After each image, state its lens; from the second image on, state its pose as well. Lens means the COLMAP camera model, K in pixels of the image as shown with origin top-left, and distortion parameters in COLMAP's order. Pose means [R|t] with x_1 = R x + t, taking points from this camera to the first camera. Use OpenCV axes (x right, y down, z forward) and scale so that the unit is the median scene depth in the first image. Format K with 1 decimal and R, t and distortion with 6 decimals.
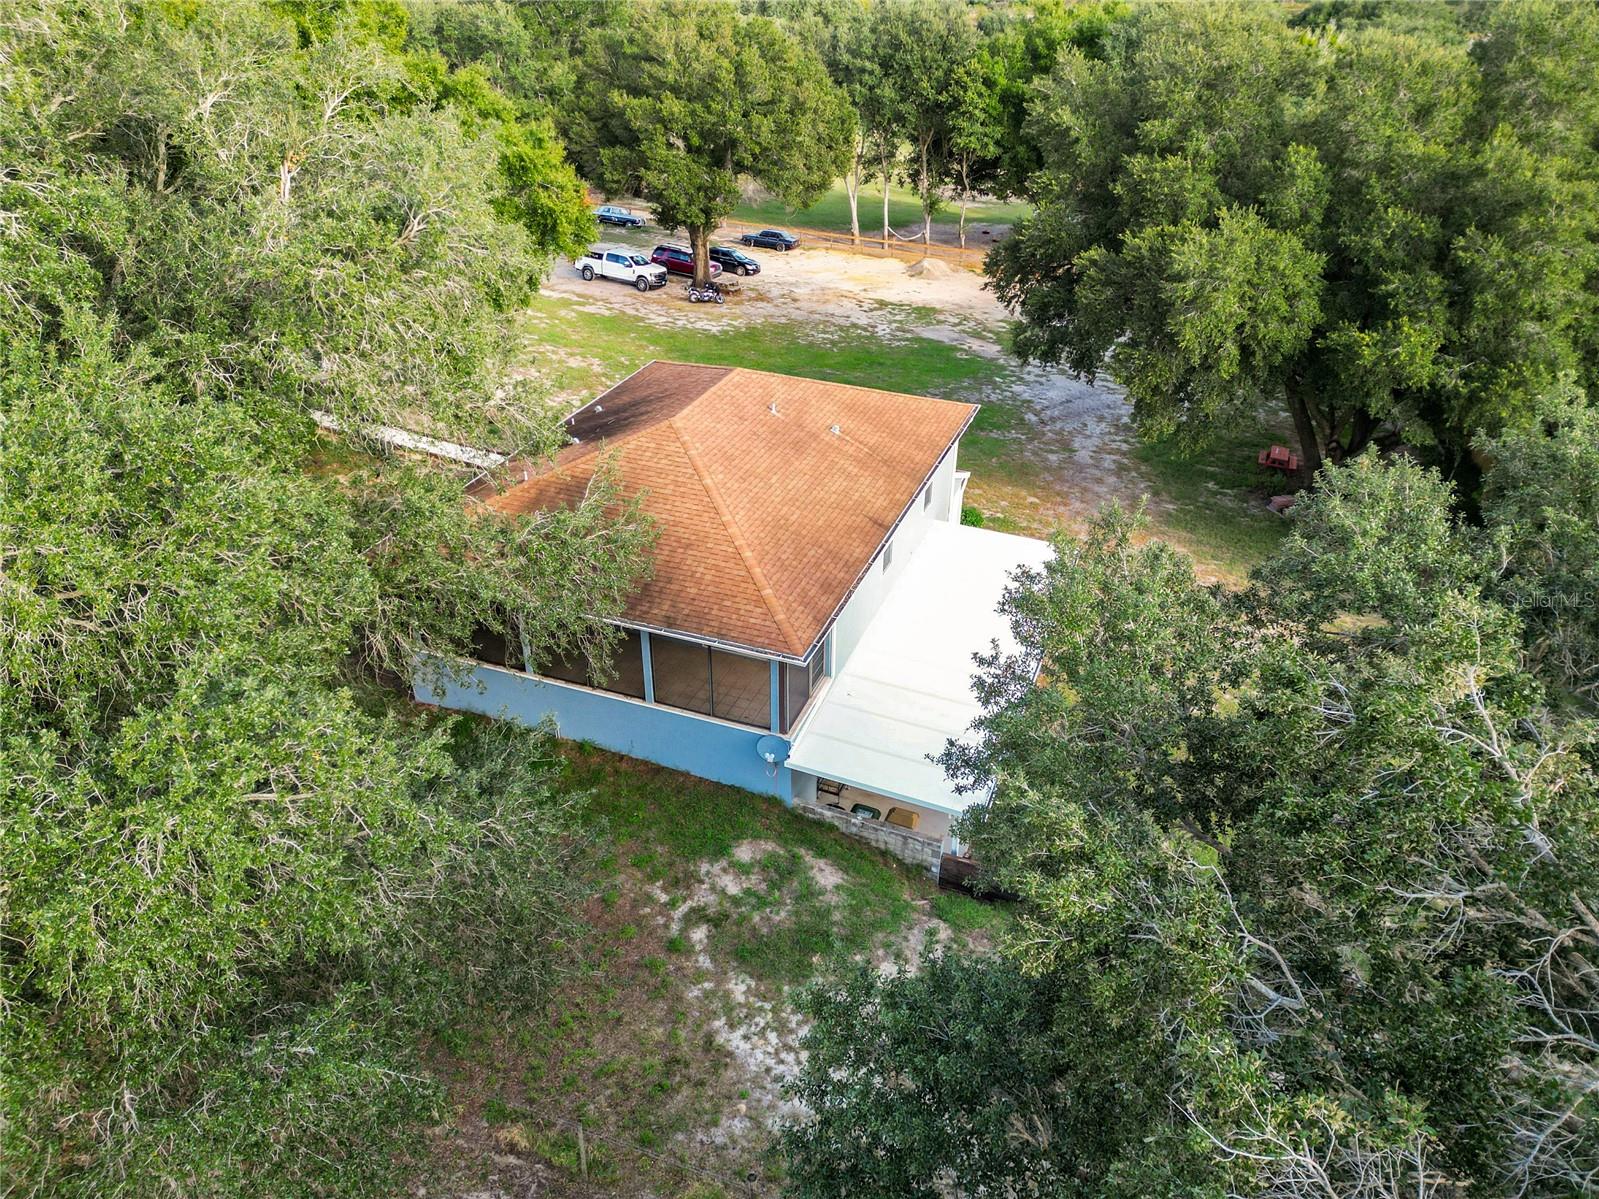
lens RADIAL K [[1107.6, 0, 802.2], [0, 1107.6, 592.1], [0, 0, 1]] dist [0.055256, -0.037435]
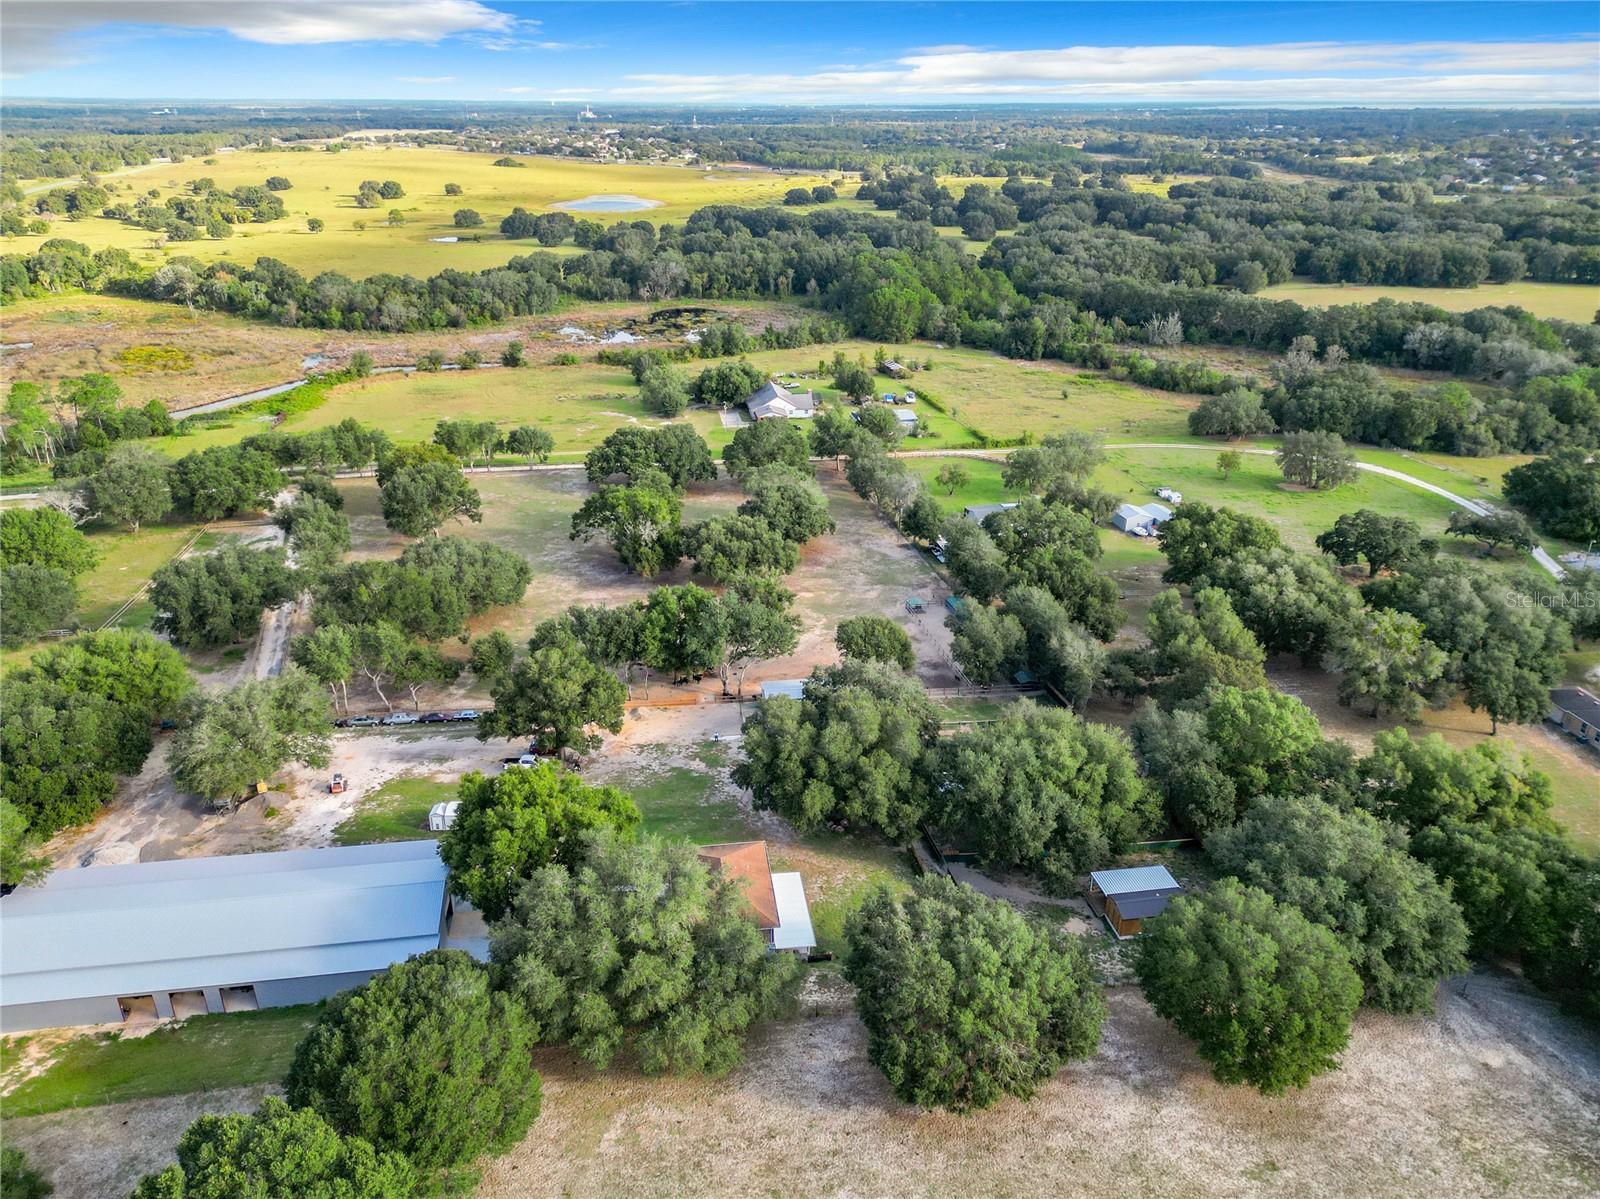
lens RADIAL K [[1108.3, 0, 804.0], [0, 1108.3, 612.2], [0, 0, 1]] dist [0.055256, -0.037435]
pose [[0.874188, -0.217567, 0.434119, -0.609391], [0.266638, 0.962244, -0.054683, -0.340981], [-0.405831, 0.163556, 0.899194, -1.322000]]
